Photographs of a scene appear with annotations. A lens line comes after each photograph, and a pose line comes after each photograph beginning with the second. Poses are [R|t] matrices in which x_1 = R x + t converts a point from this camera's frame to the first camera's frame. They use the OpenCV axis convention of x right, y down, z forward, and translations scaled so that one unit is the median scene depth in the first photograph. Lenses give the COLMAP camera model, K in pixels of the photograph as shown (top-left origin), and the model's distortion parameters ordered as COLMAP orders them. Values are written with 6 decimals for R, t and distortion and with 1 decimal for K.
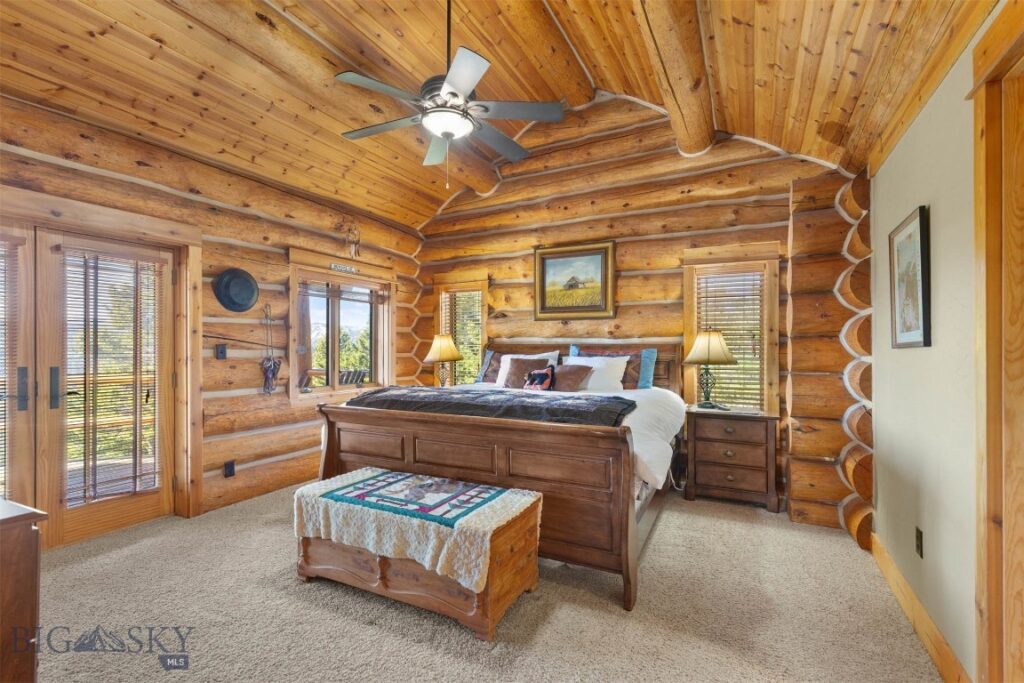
lens RADIAL K [[461.7, 0, 511.9], [0, 461.7, 351.3], [0, 0, 1]] dist [0.001794, -0.000160]
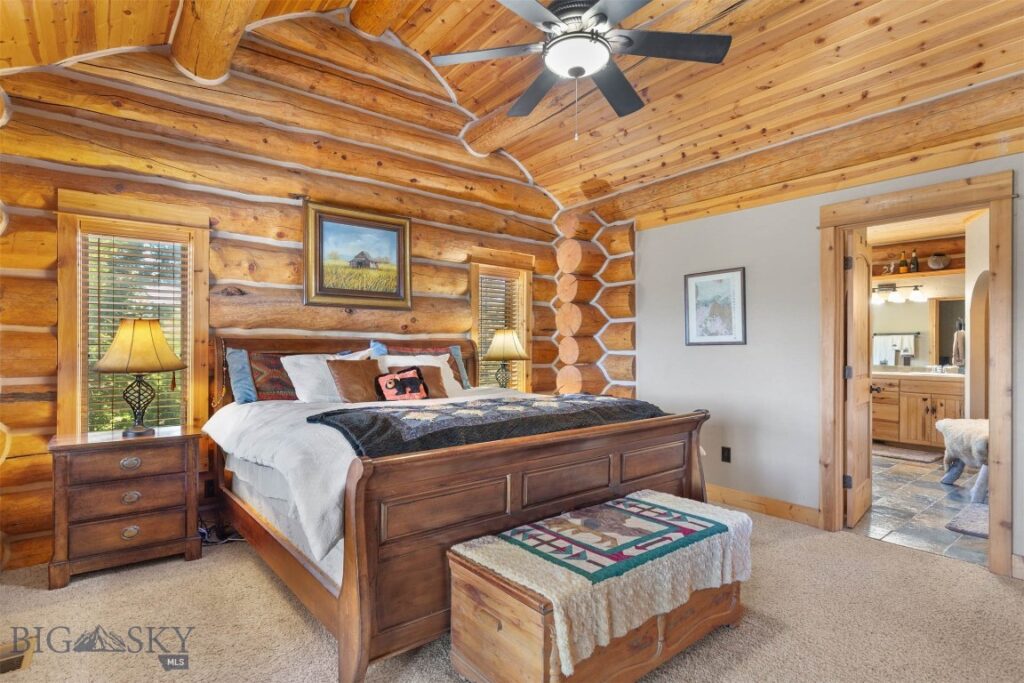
lens RADIAL K [[522.0, 0, 515.9], [0, 522.0, 351.8], [0, 0, 1]] dist [-0.000262, 0.000091]
pose [[0.398931, -0.010844, 0.916917, -0.620690], [0.004114, 0.999941, 0.010036, -0.003259], [-0.916972, -0.000232, 0.398952, 0.460535]]
